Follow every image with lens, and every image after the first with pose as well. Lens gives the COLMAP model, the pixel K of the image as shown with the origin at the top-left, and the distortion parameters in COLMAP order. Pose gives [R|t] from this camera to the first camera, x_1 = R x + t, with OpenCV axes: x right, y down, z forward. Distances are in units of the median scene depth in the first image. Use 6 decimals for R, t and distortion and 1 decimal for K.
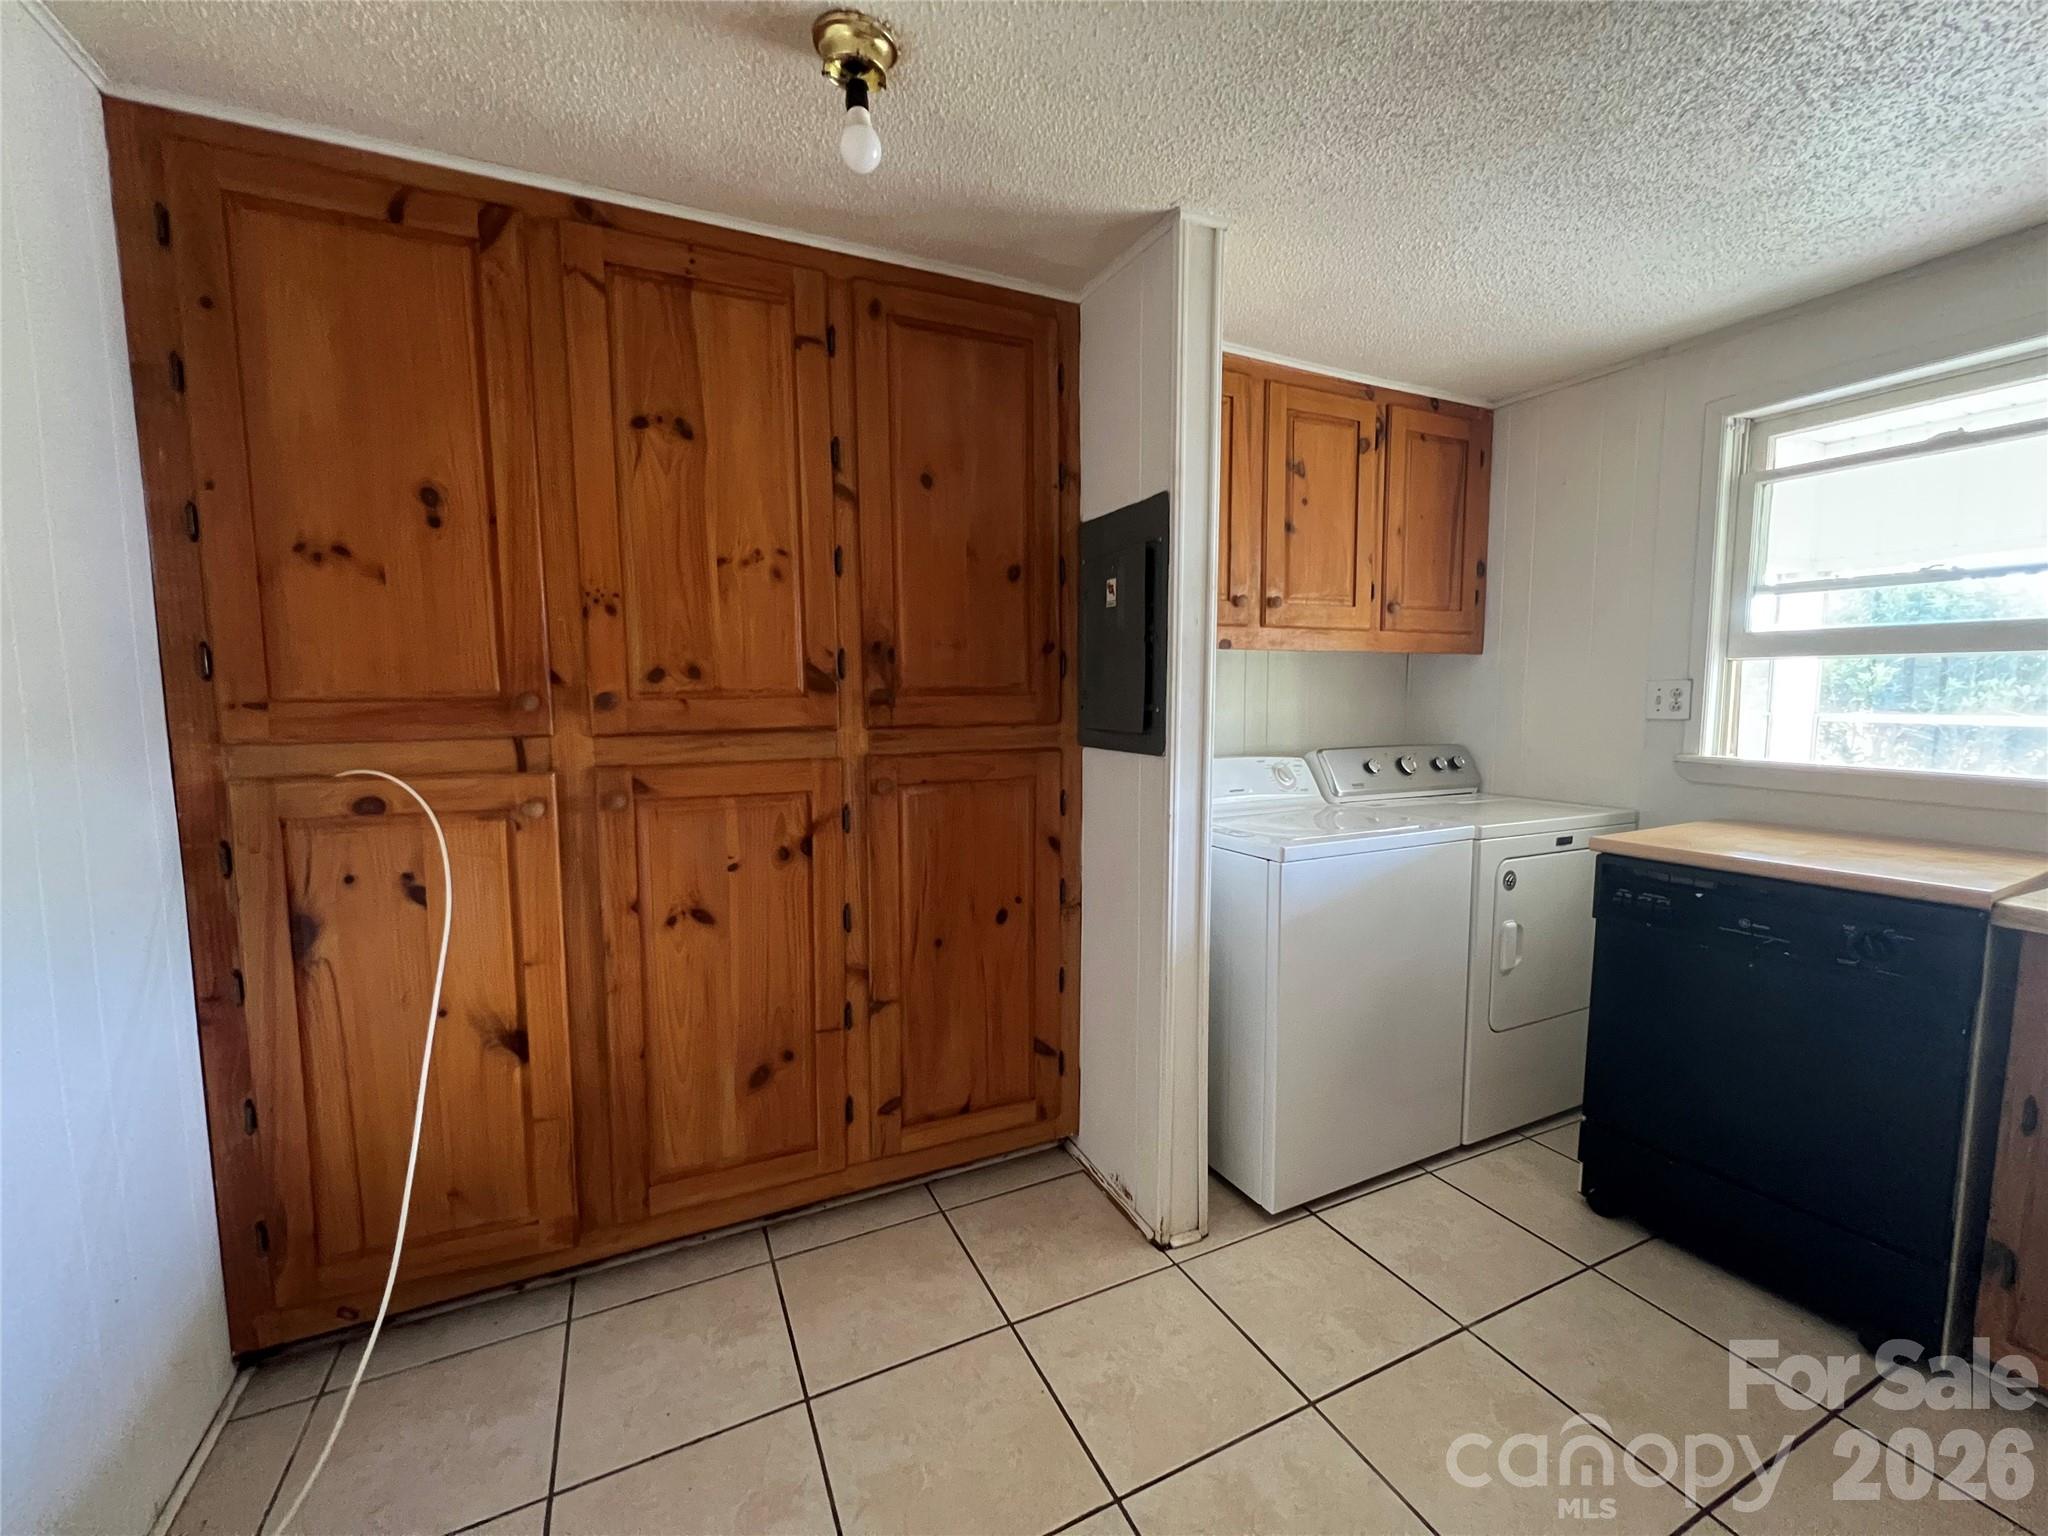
lens RADIAL K [[821.1, 0, 1016.7], [0, 821.1, 766.1], [0, 0, 1]] dist [-0.001169, -0.000020]
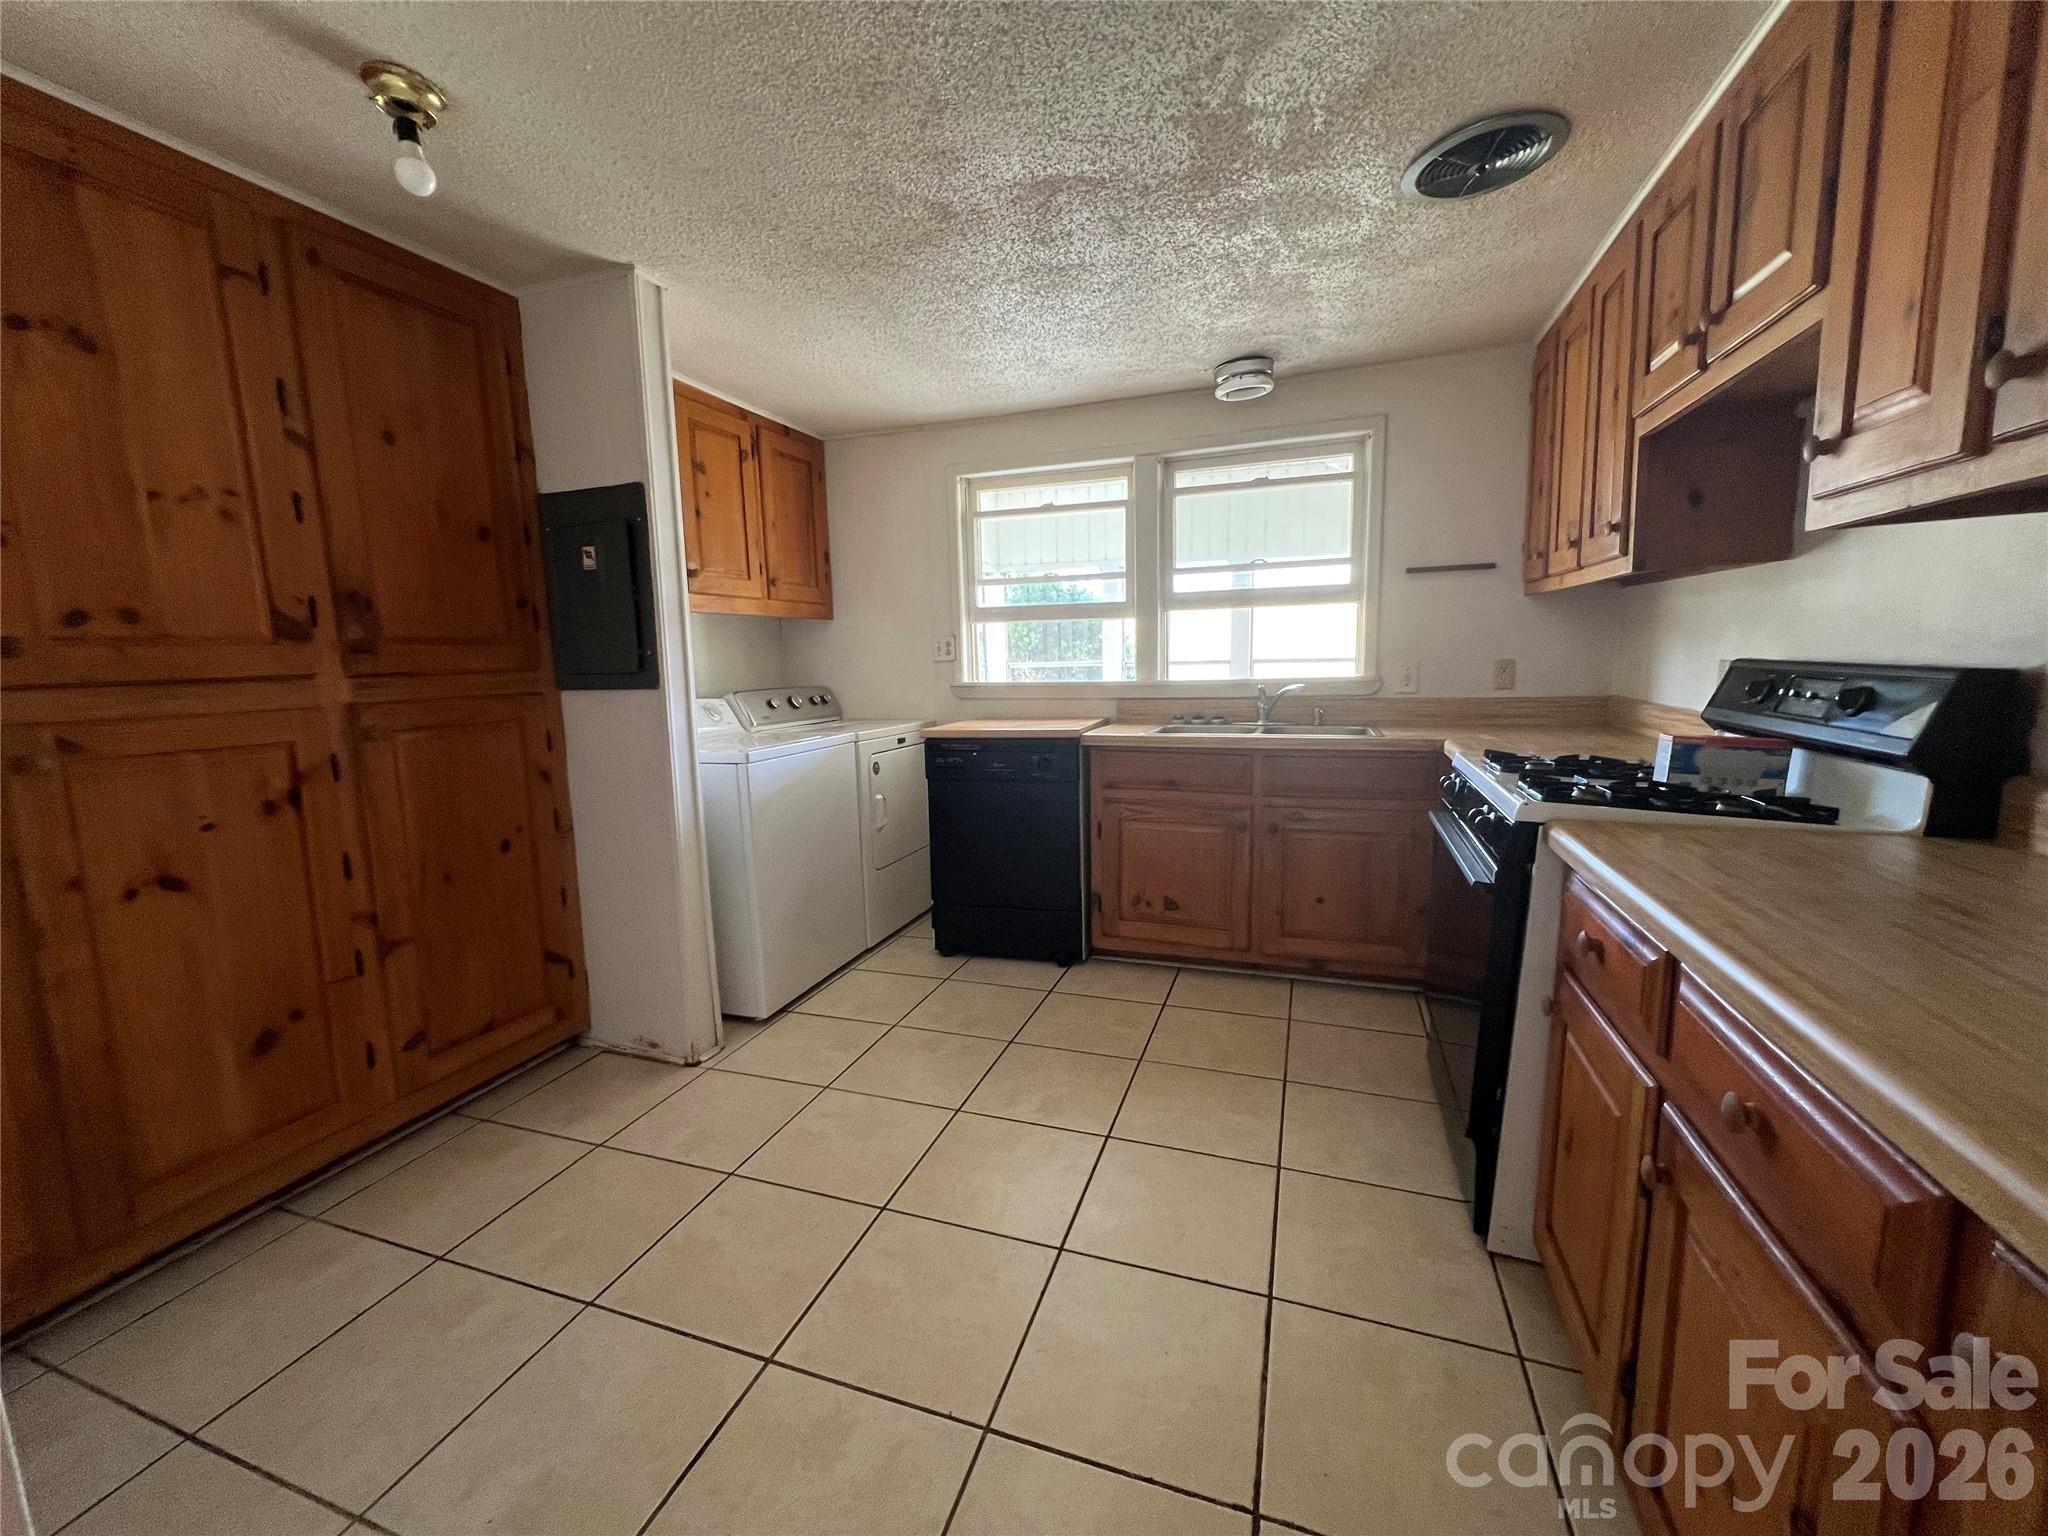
lens RADIAL K [[821.1, 0, 1013.8], [0, 821.1, 766.2], [0, 0, 1]] dist [-0.001169, -0.000020]
pose [[0.706720, -0.108876, 0.699065, -0.329289], [0.088902, 0.993922, 0.064924, 0.072684], [-0.701885, 0.016266, 0.712104, -0.302582]]
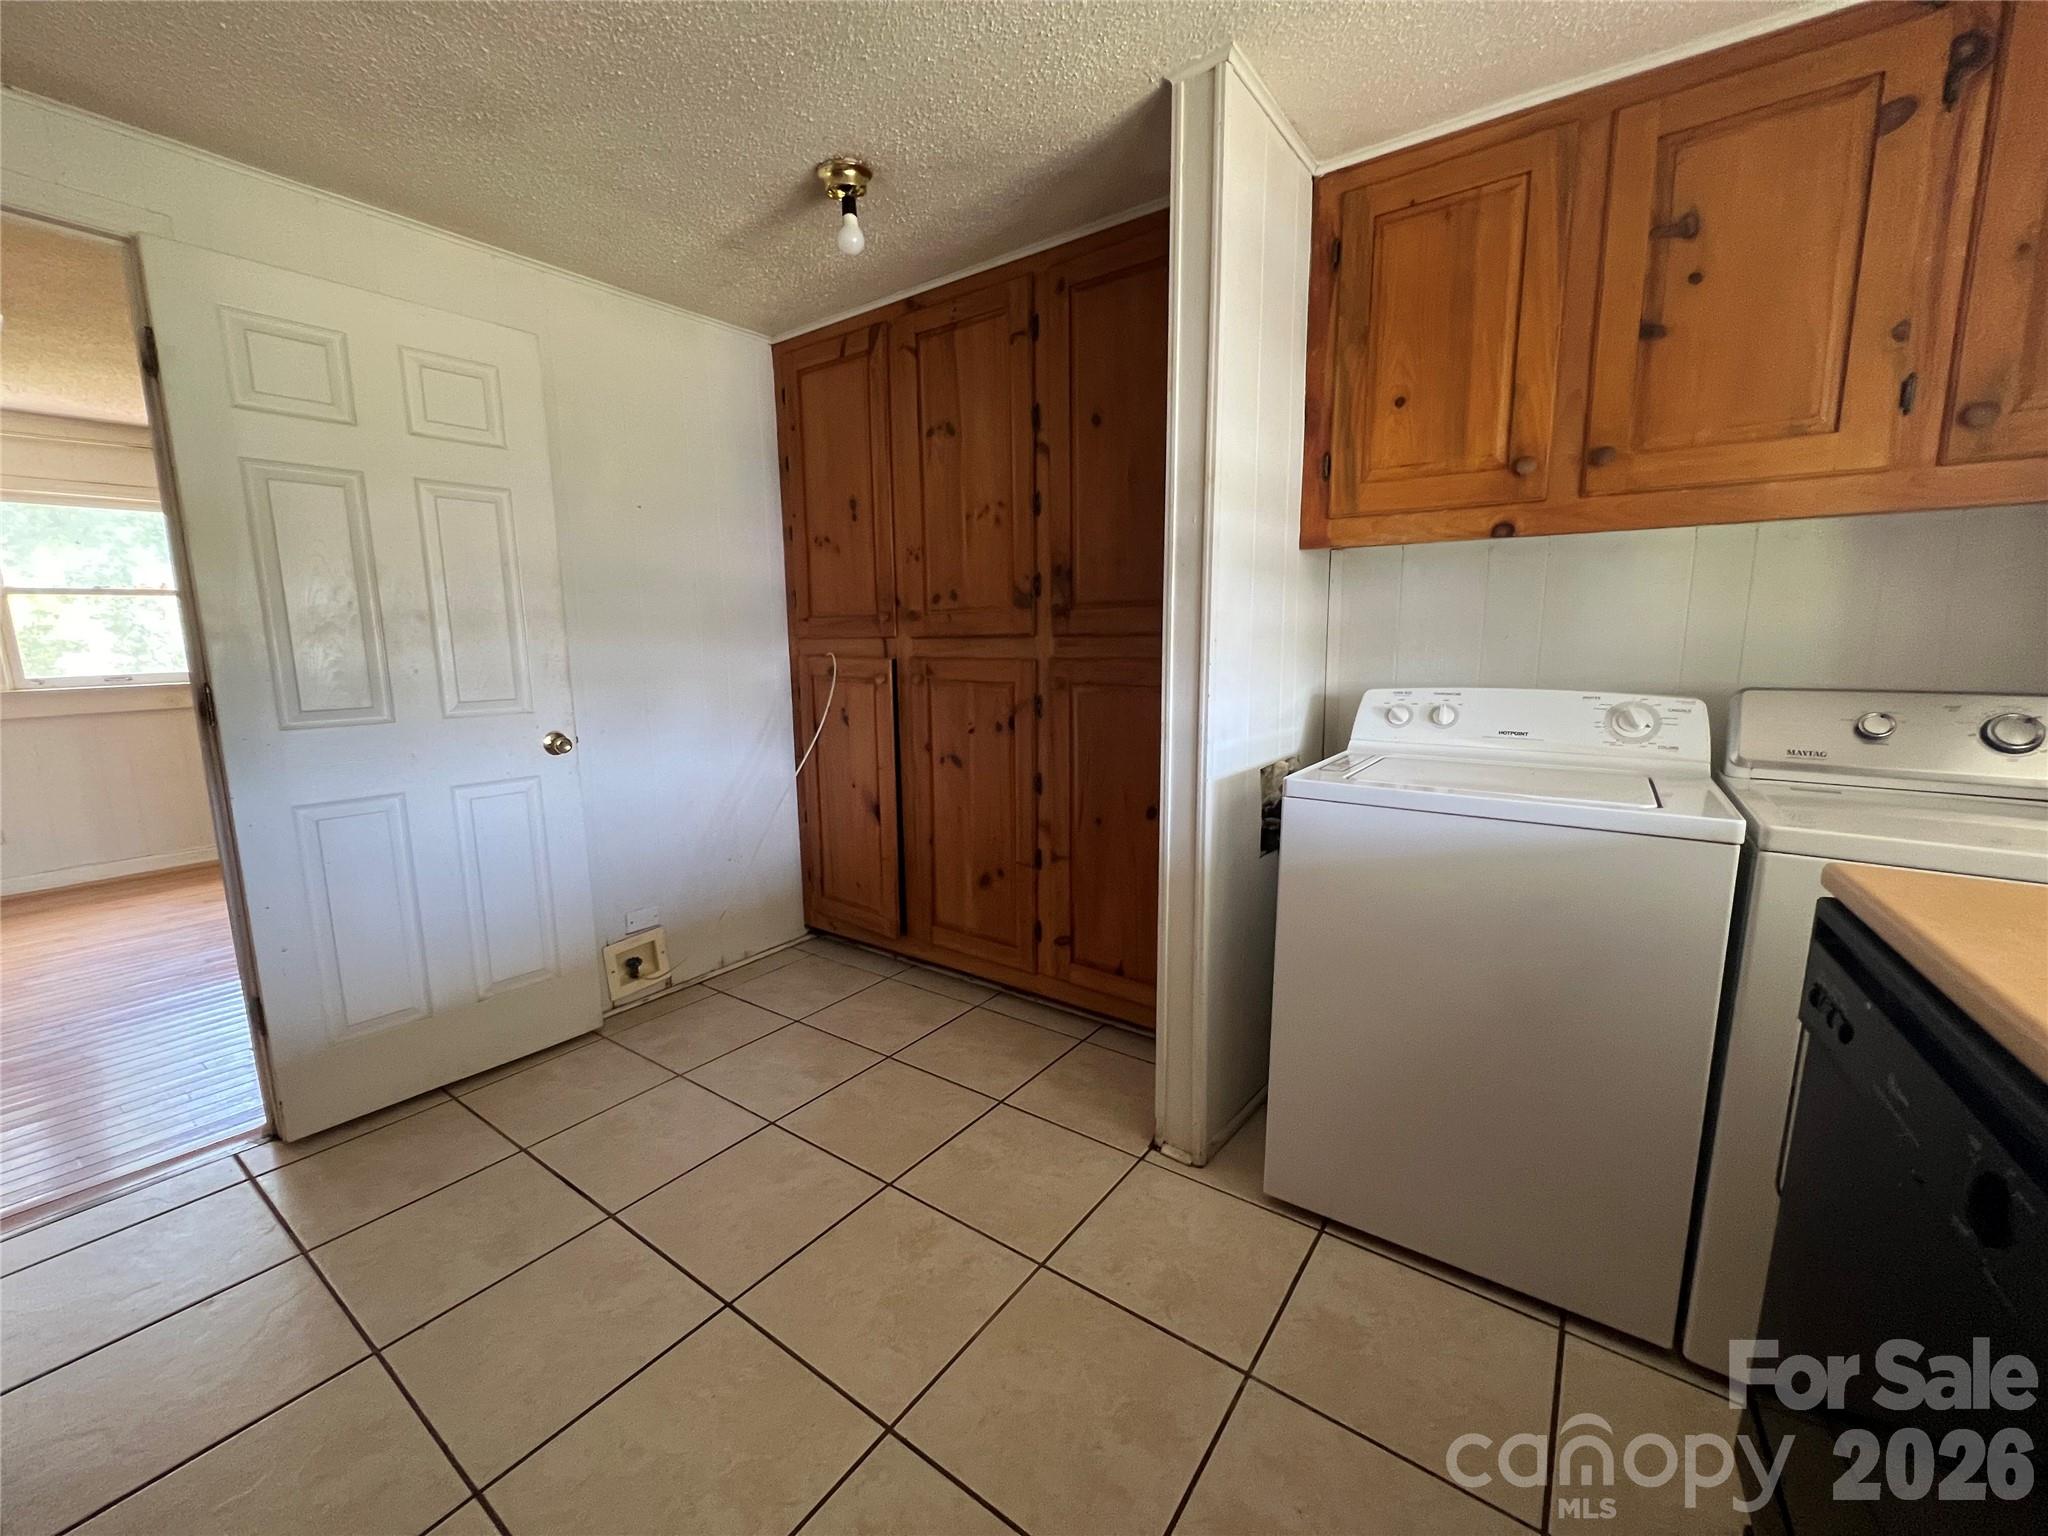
lens RADIAL K [[821.1, 0, 1014.8], [0, 821.1, 763.2], [0, 0, 1]] dist [-0.001169, -0.000020]
pose [[0.482501, 0.137145, -0.865092, 0.921387], [-0.072089, 0.990533, 0.116824, 0.004323], [0.872924, 0.005996, 0.487820, 0.345742]]
